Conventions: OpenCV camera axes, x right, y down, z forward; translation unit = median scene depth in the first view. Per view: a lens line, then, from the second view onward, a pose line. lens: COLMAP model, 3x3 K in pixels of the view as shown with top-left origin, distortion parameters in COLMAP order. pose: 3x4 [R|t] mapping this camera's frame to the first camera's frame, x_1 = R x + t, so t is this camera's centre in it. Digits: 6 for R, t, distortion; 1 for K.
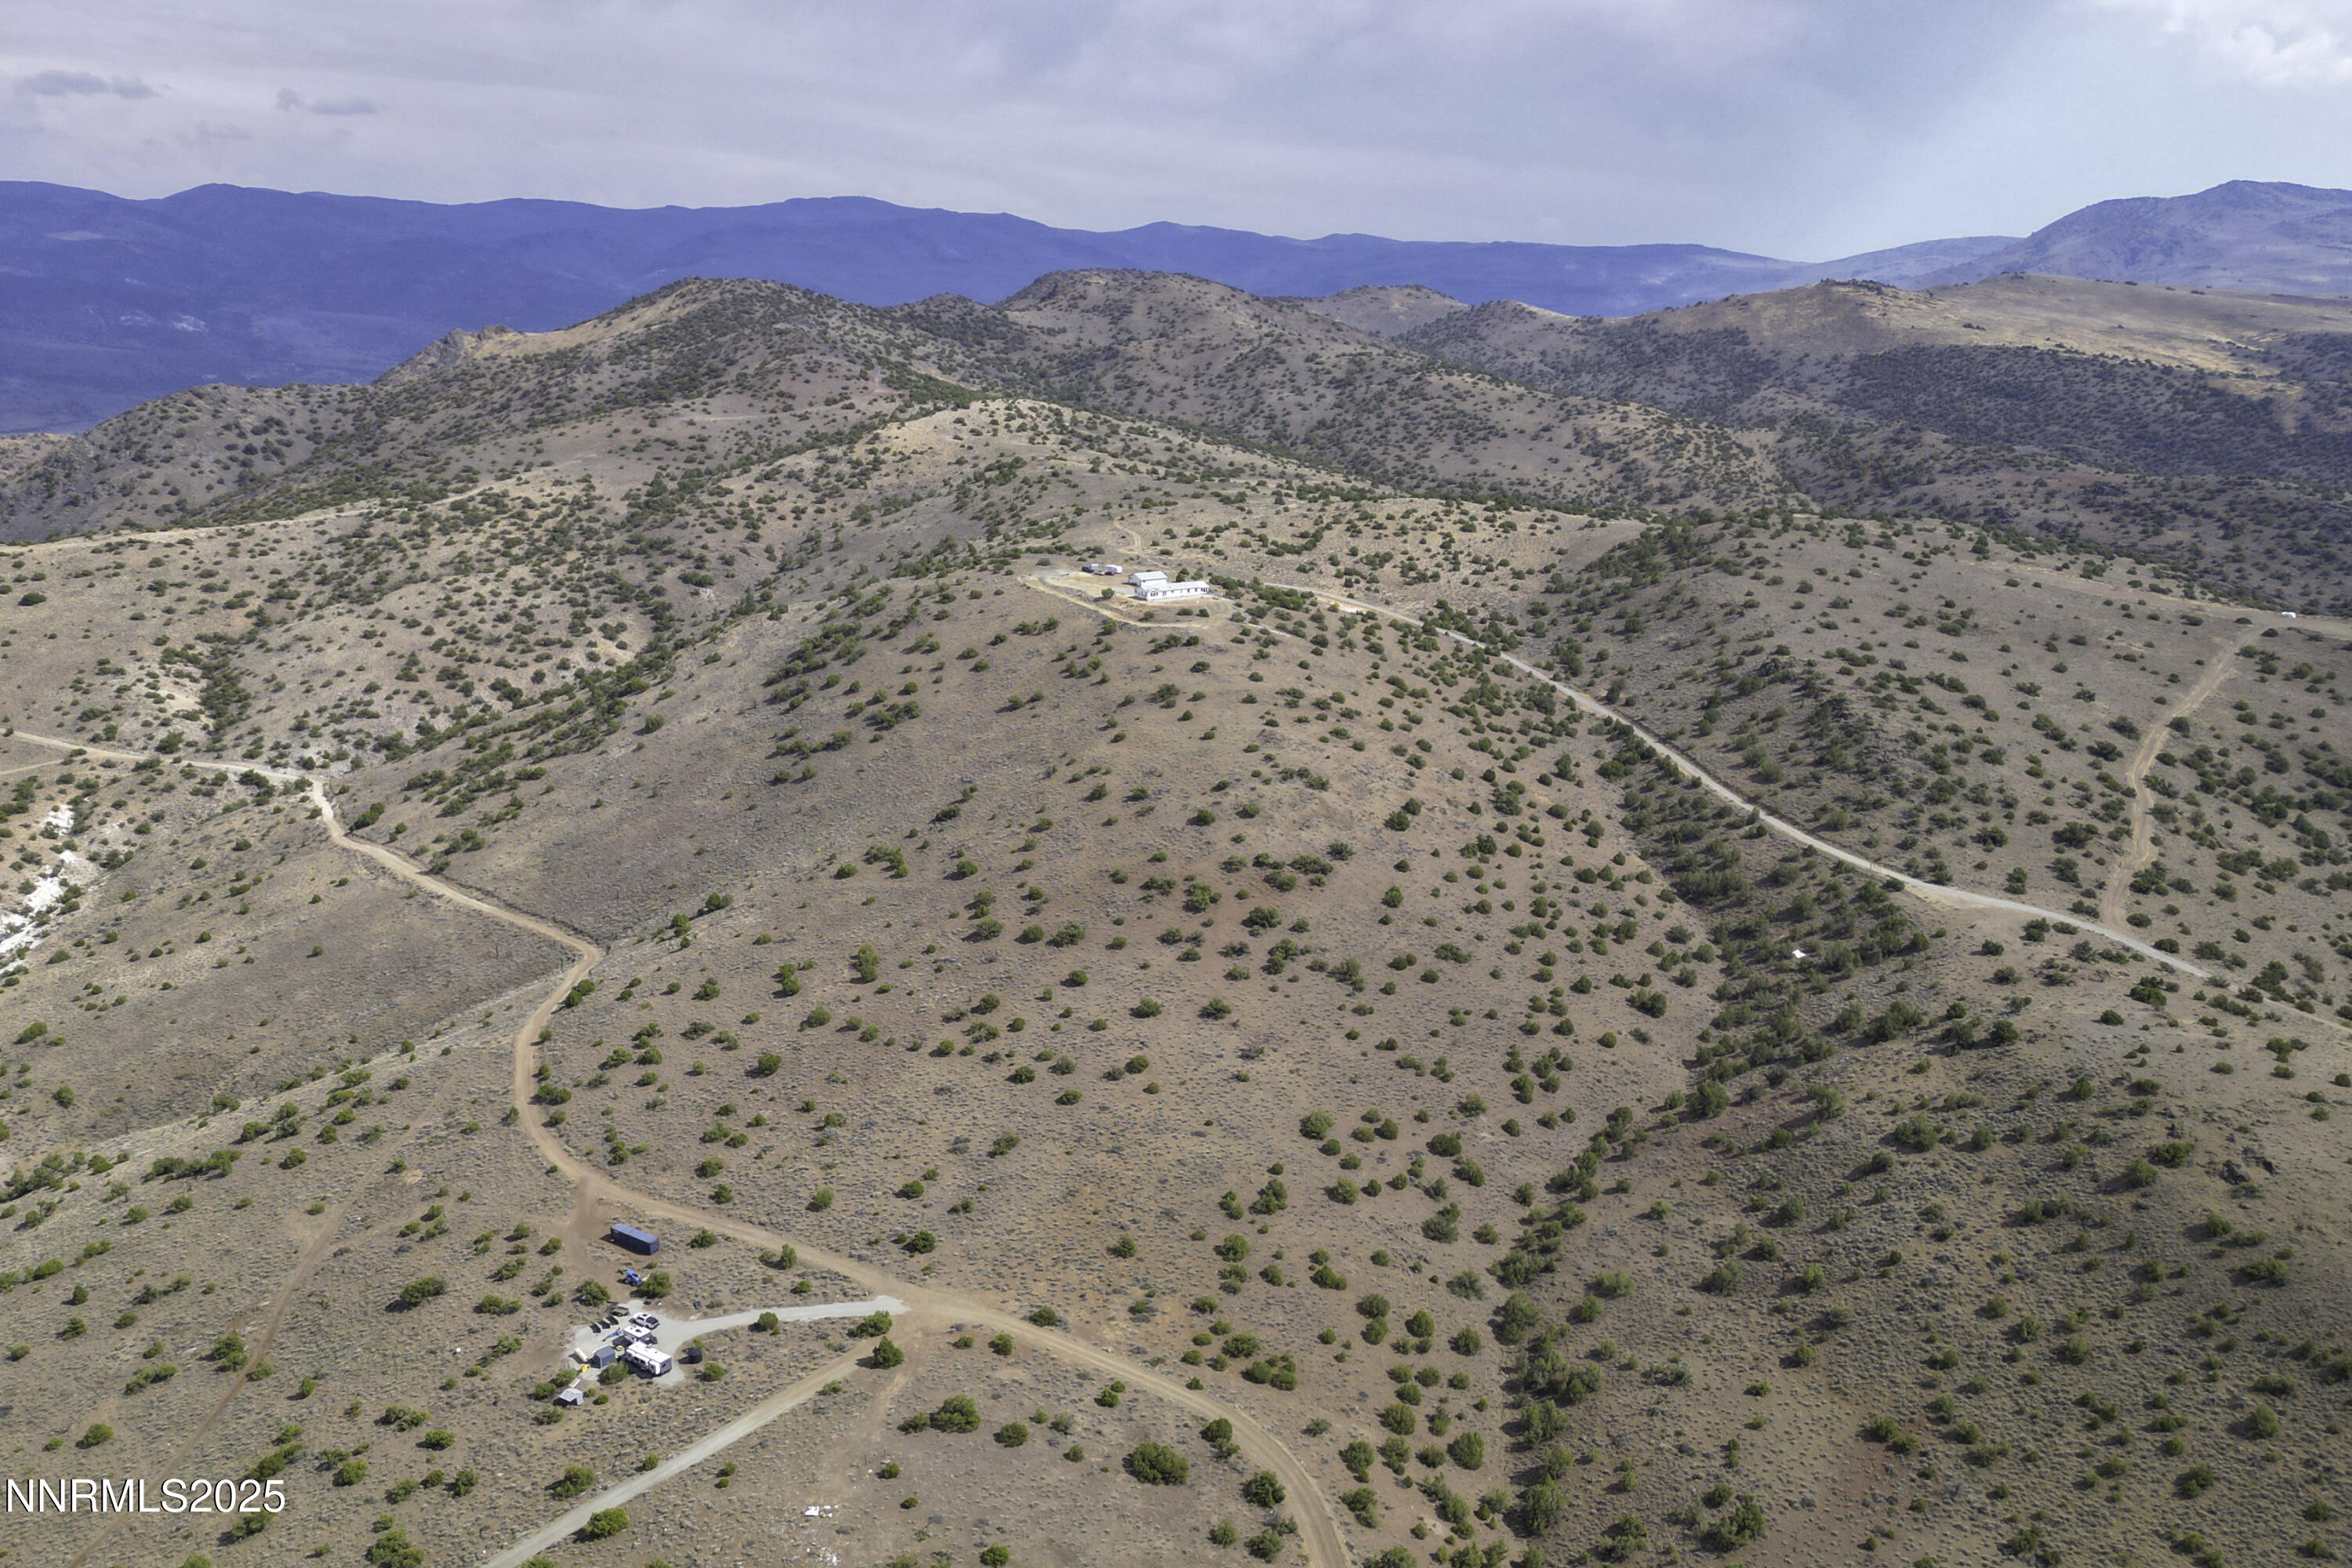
lens RADIAL K [[1942.5, 0, 1182.4], [0, 1942.5, 760.9], [0, 0, 1]] dist [0.098269, -0.092984]
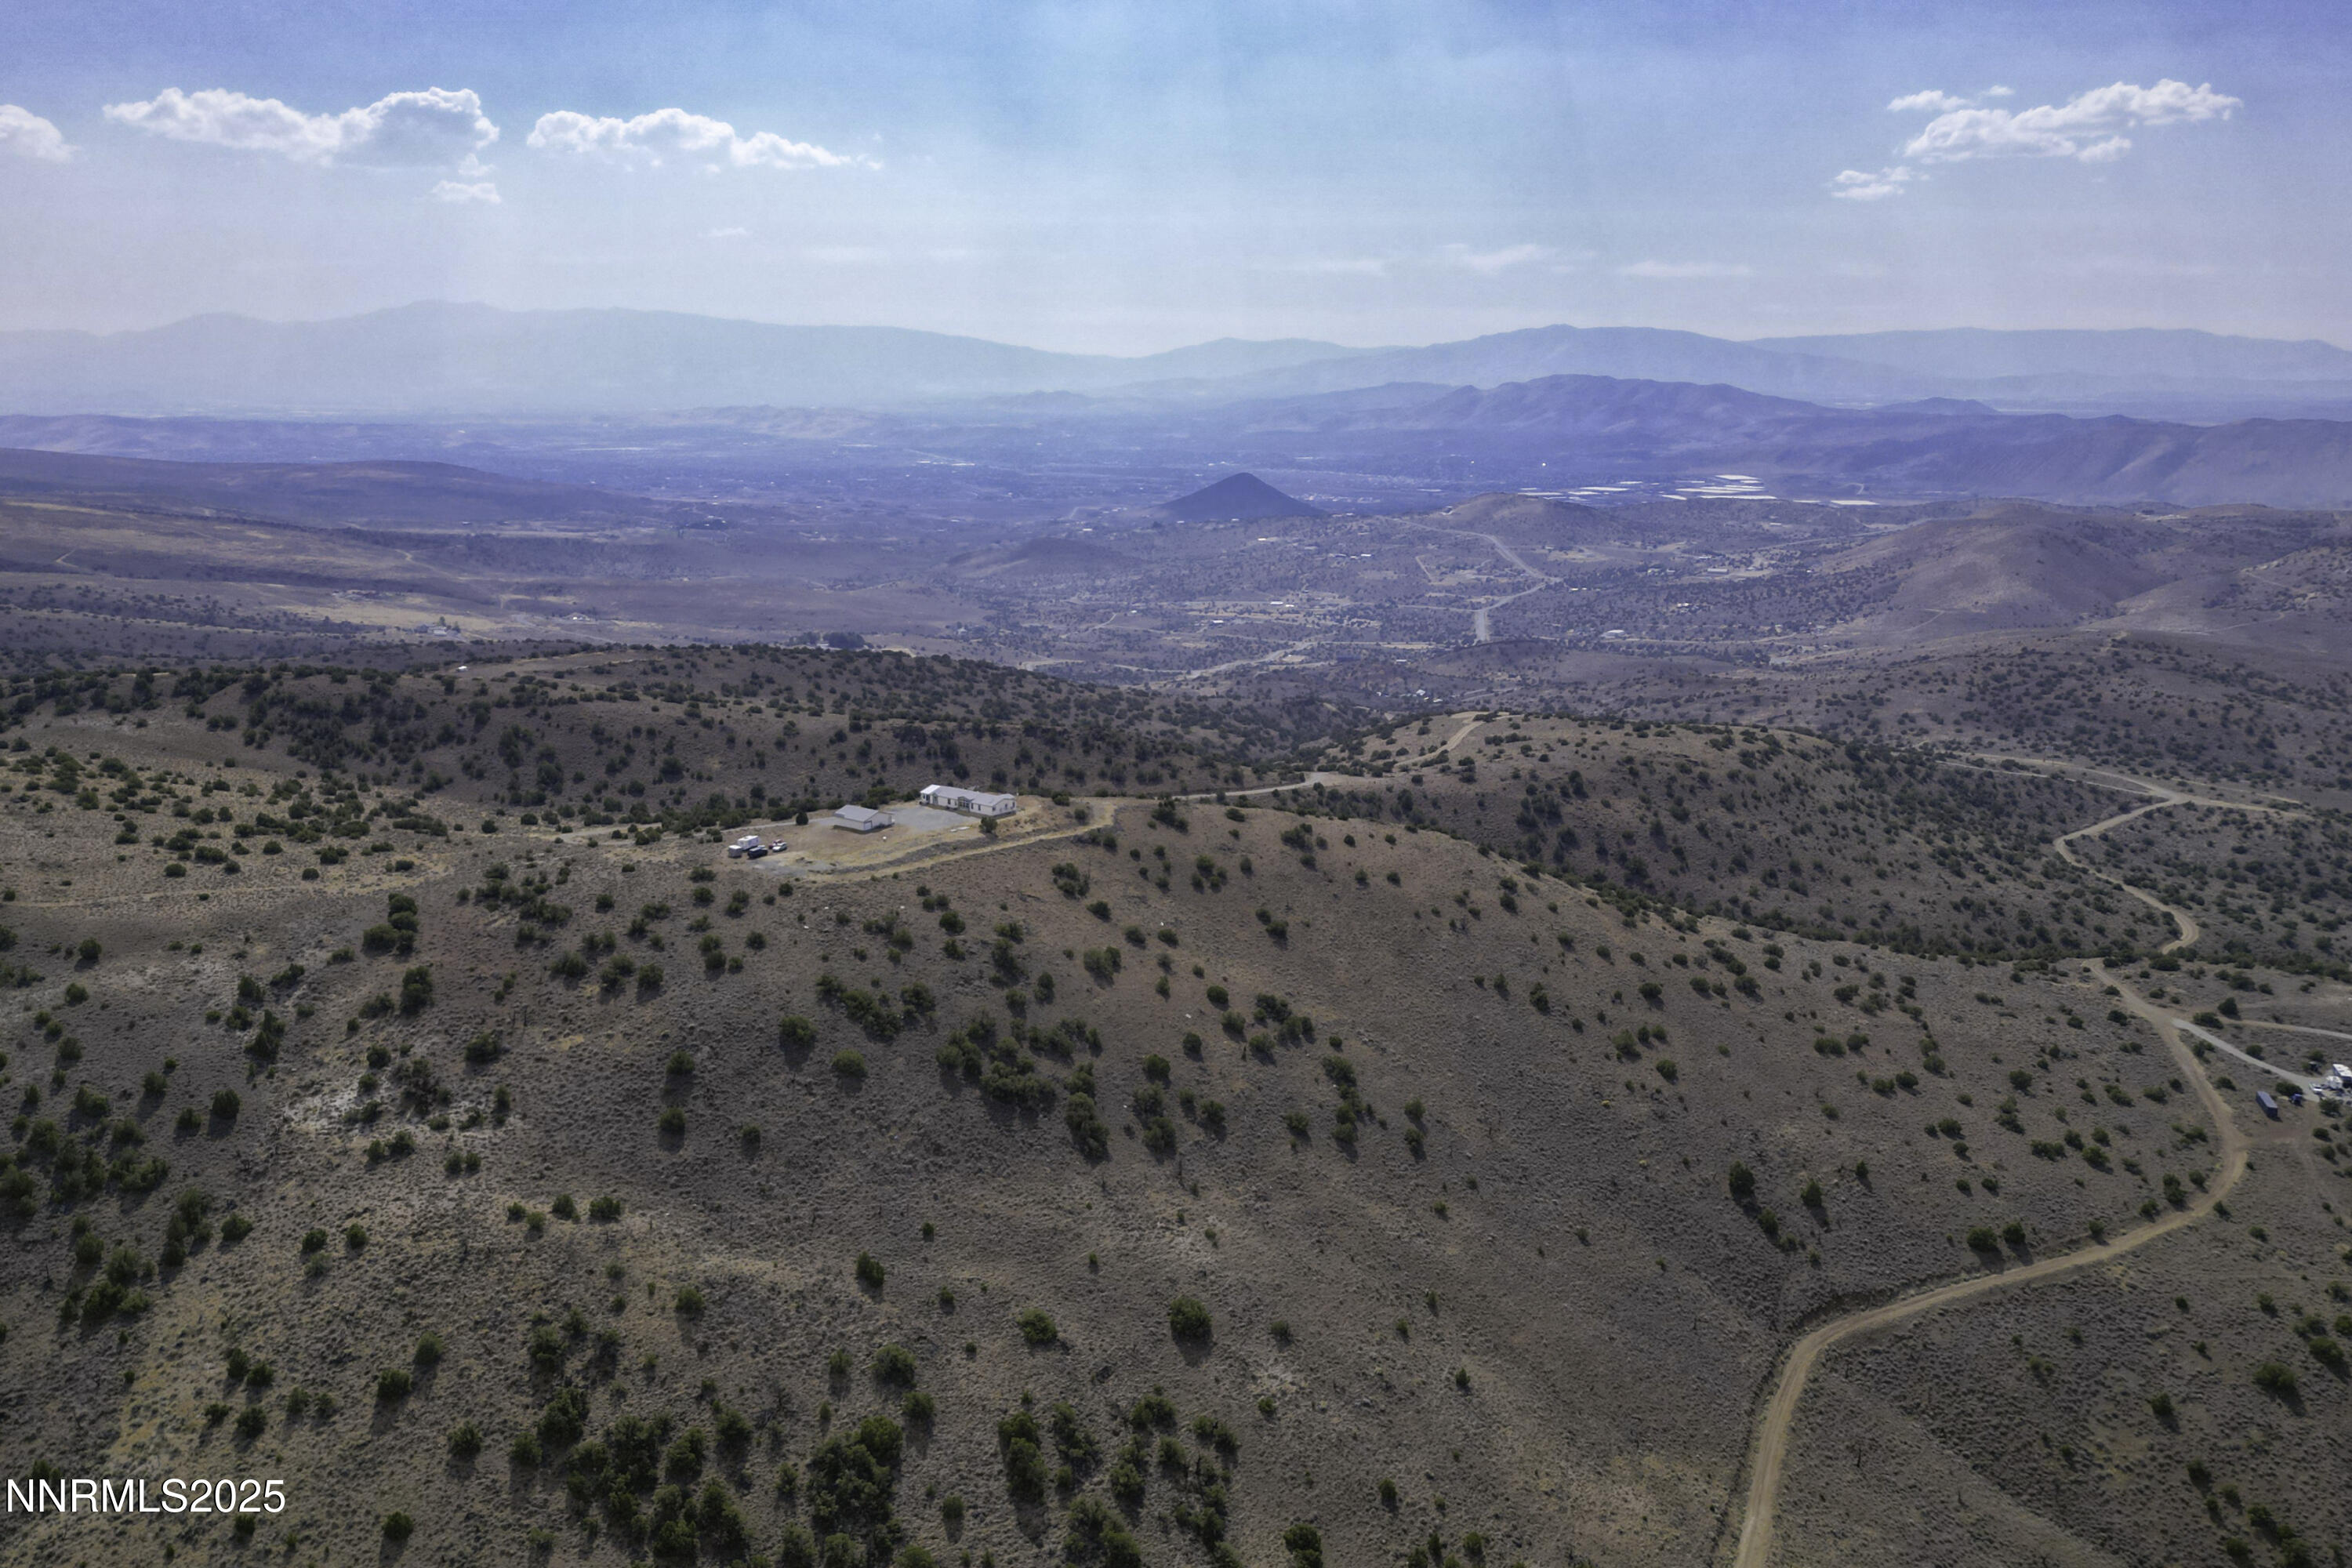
lens RADIAL K [[1942.5, 0, 1164.0], [0, 1942.5, 802.2], [0, 0, 1]] dist [0.098269, -0.092984]
pose [[-0.314791, -0.218795, 0.923599, -0.528337], [0.229025, 0.926808, 0.297614, -0.216356], [-0.921116, 0.305213, -0.241642, 0.836636]]
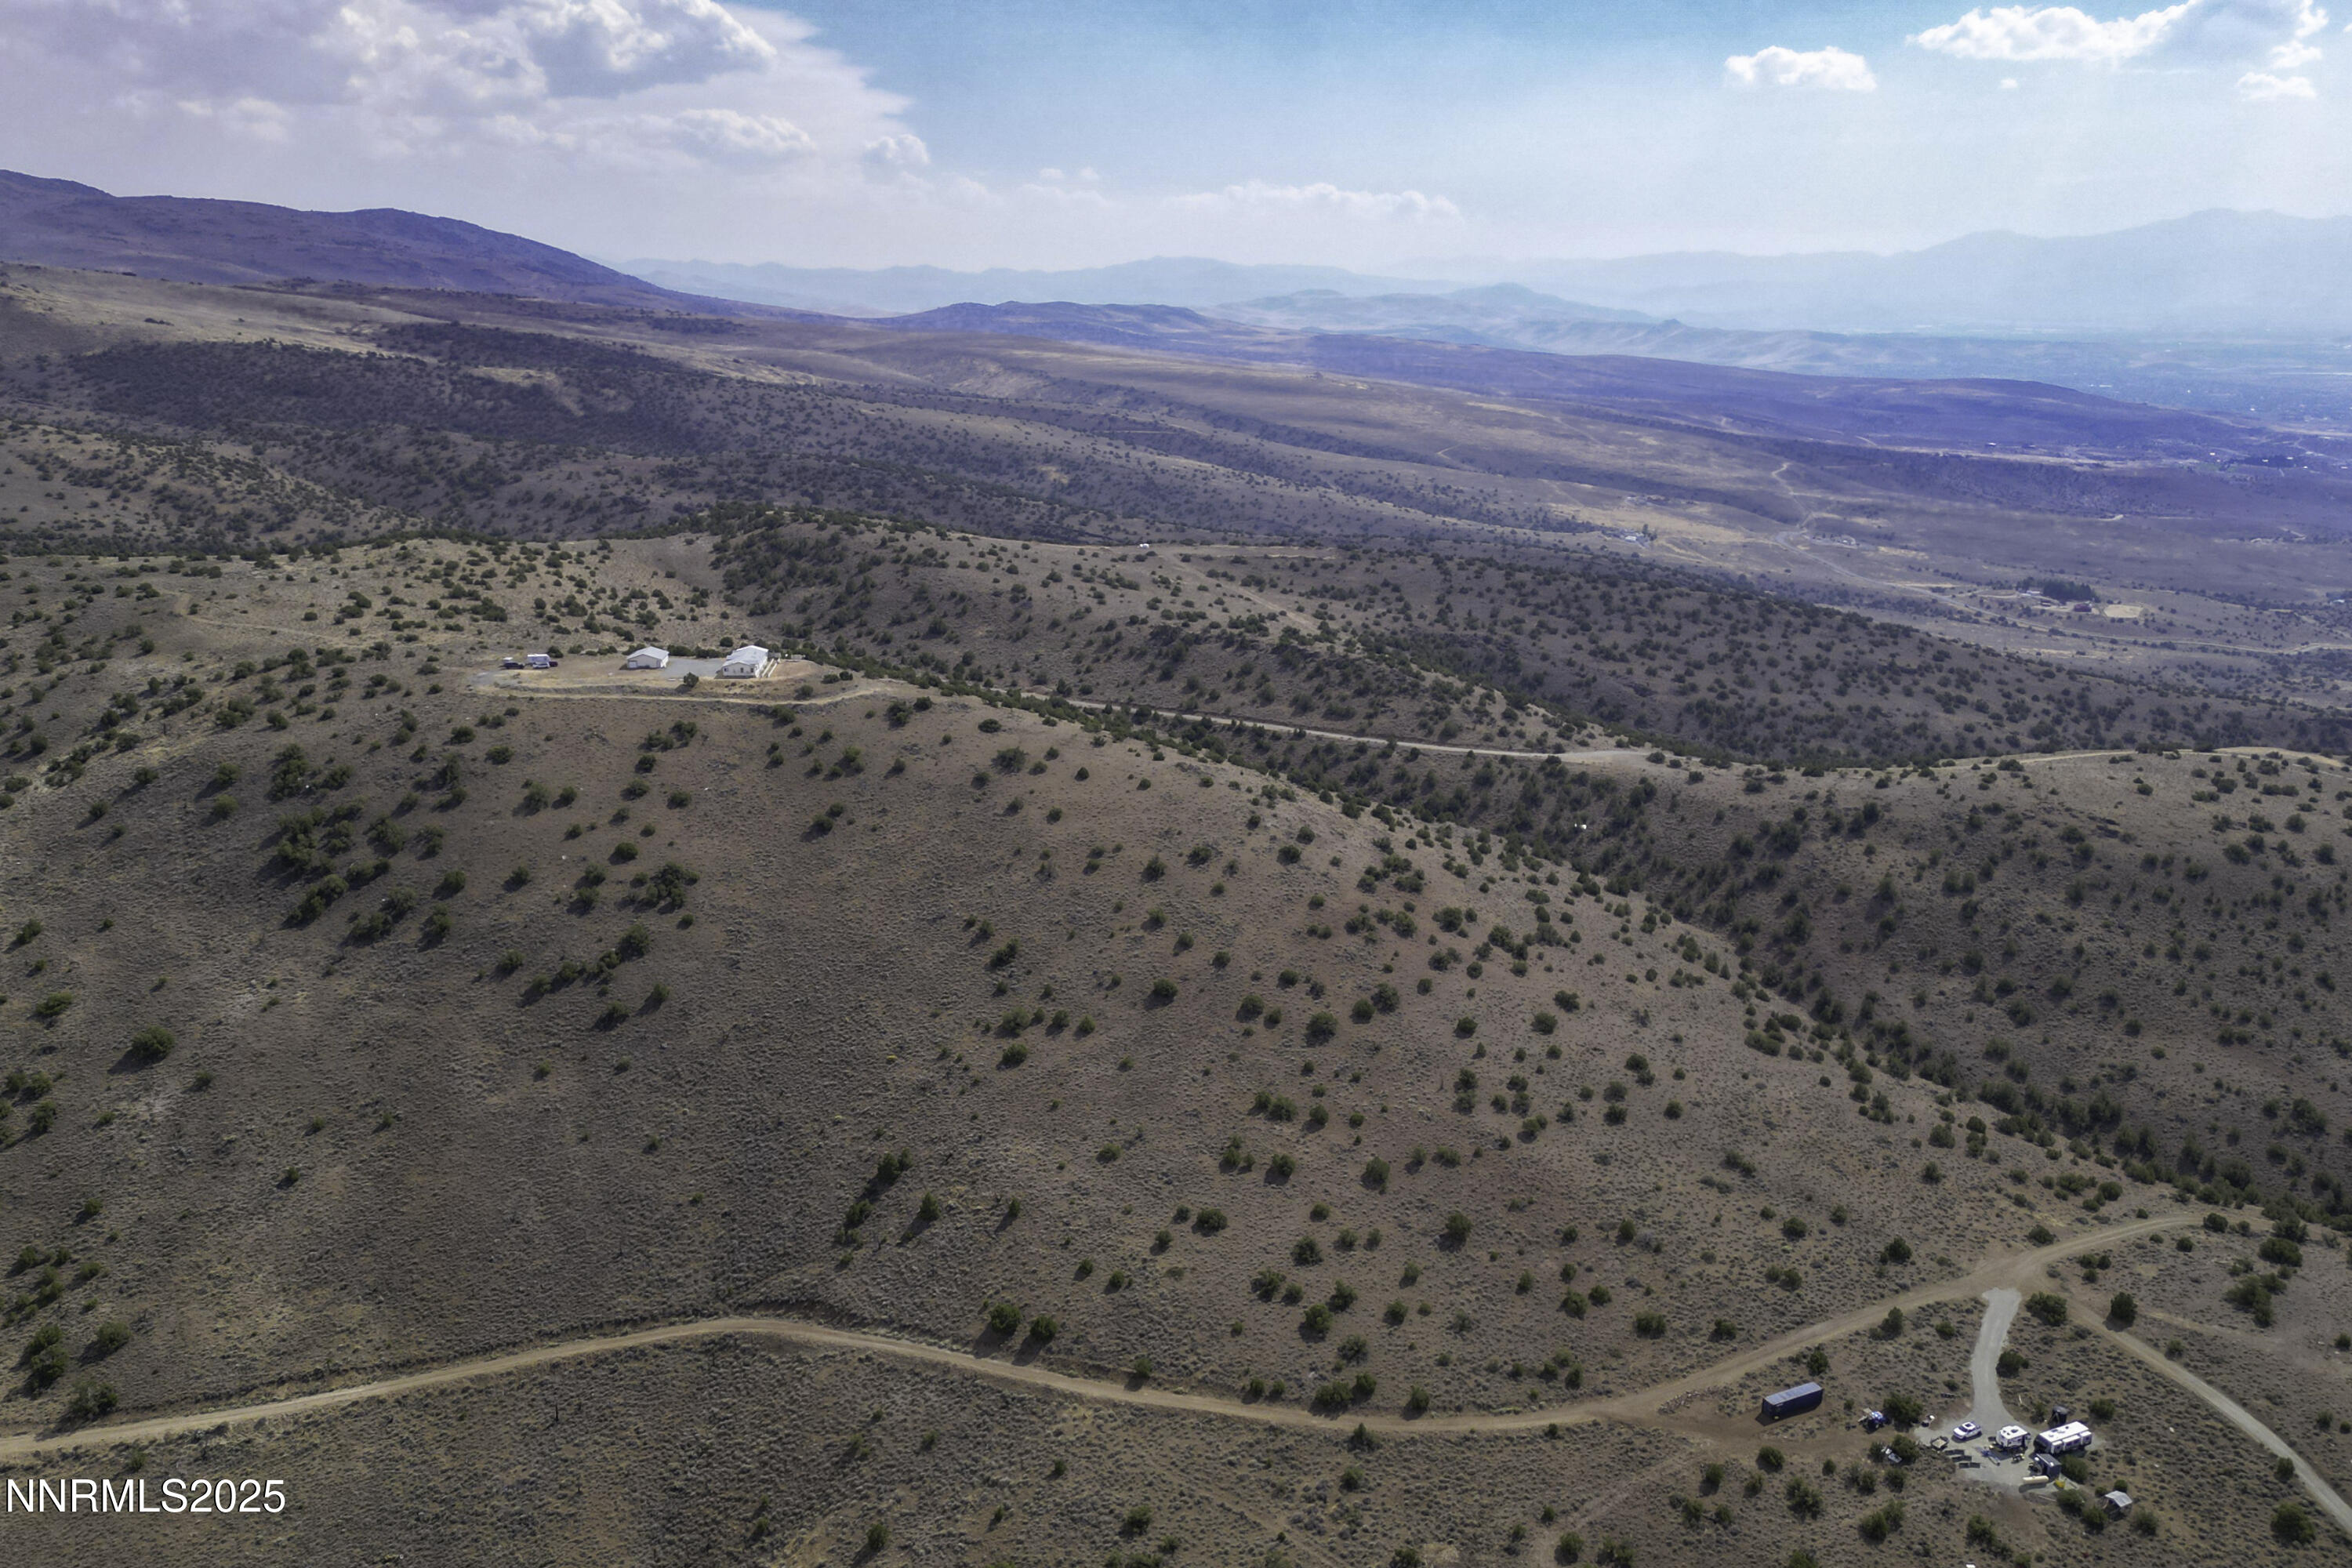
lens RADIAL K [[1942.5, 0, 1165.0], [0, 1942.5, 774.5], [0, 0, 1]] dist [0.098269, -0.092984]
pose [[0.483885, -0.224848, 0.845753, -0.470823], [0.214863, 0.967373, 0.134251, -0.086192], [-0.848345, 0.116759, 0.516409, 0.327185]]
